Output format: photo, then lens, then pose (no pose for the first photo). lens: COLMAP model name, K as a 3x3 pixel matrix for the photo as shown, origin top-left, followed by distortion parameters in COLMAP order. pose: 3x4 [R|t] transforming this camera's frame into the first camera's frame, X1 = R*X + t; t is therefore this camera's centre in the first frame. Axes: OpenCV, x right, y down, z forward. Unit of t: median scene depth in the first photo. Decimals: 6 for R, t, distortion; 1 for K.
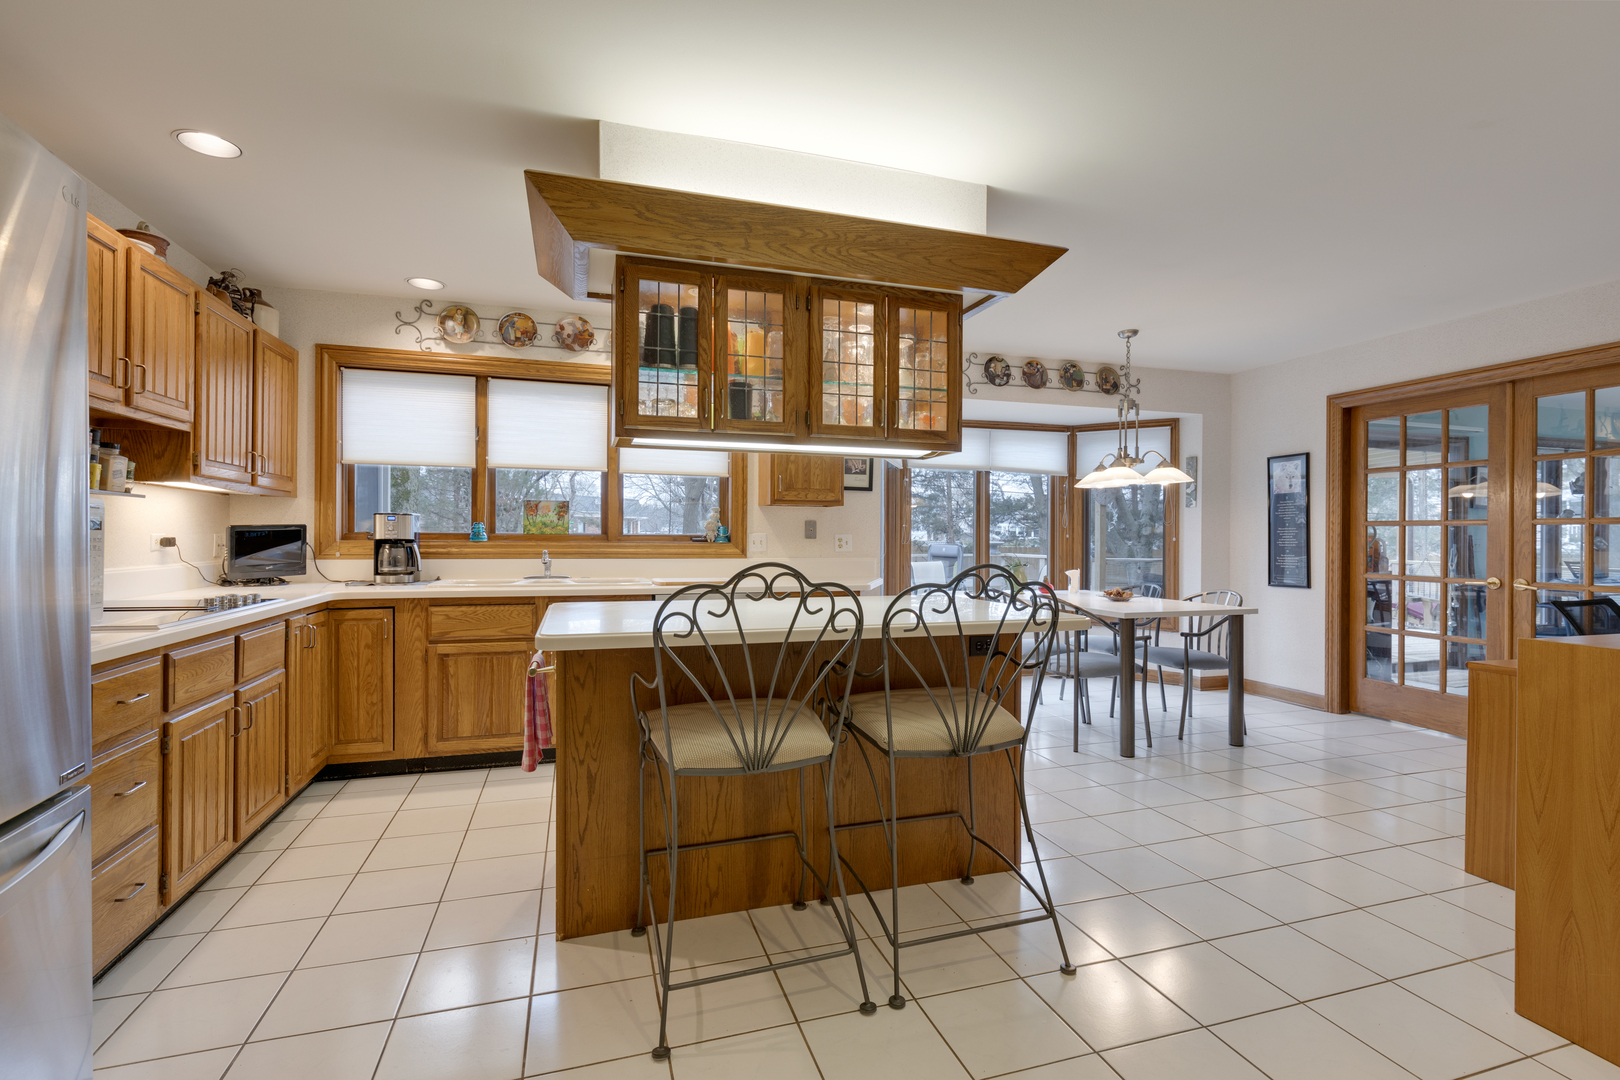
lens RADIAL K [[763.3, 0, 810.0], [0, 763.3, 540.0], [0, 0, 1]] dist [-0.001175, -0.000167]
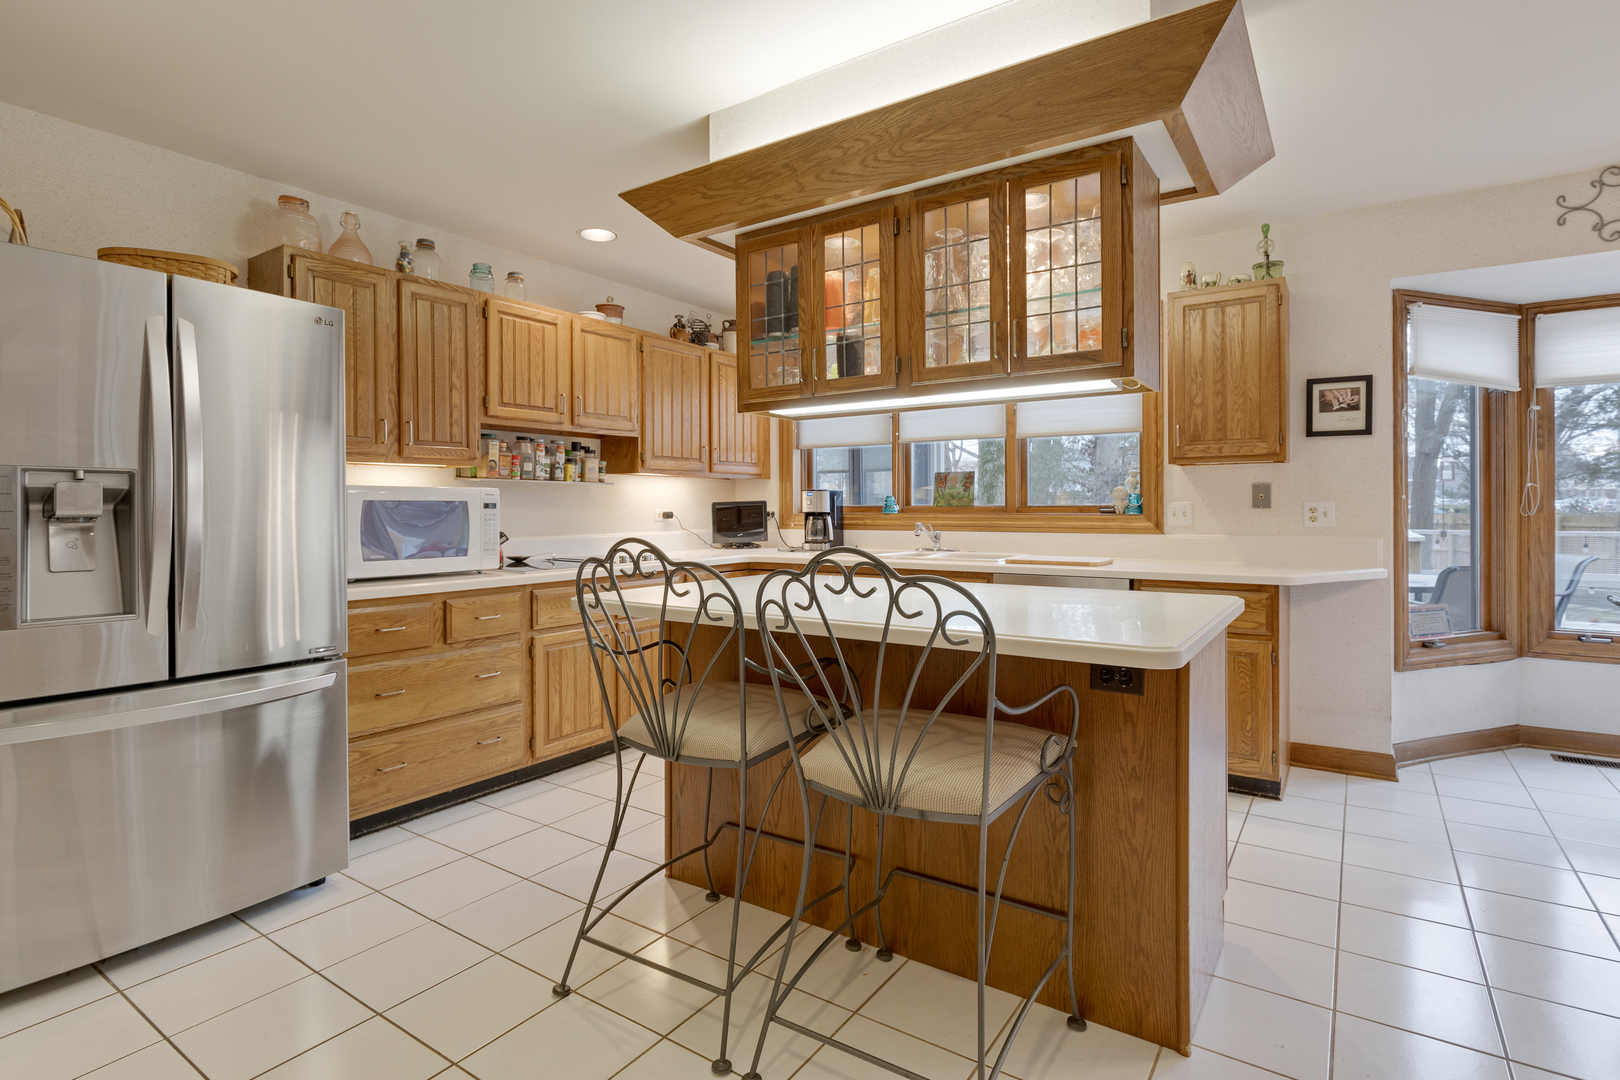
lens RADIAL K [[793.7, 0, 811.3], [0, 793.7, 515.0], [0, 0, 1]] dist [-0.001229, -0.000447]
pose [[0.619490, -0.000948, -0.785004, 0.577454], [0.006236, 0.999974, 0.003713, -0.001734], [0.784980, -0.007195, 0.619479, 0.373247]]
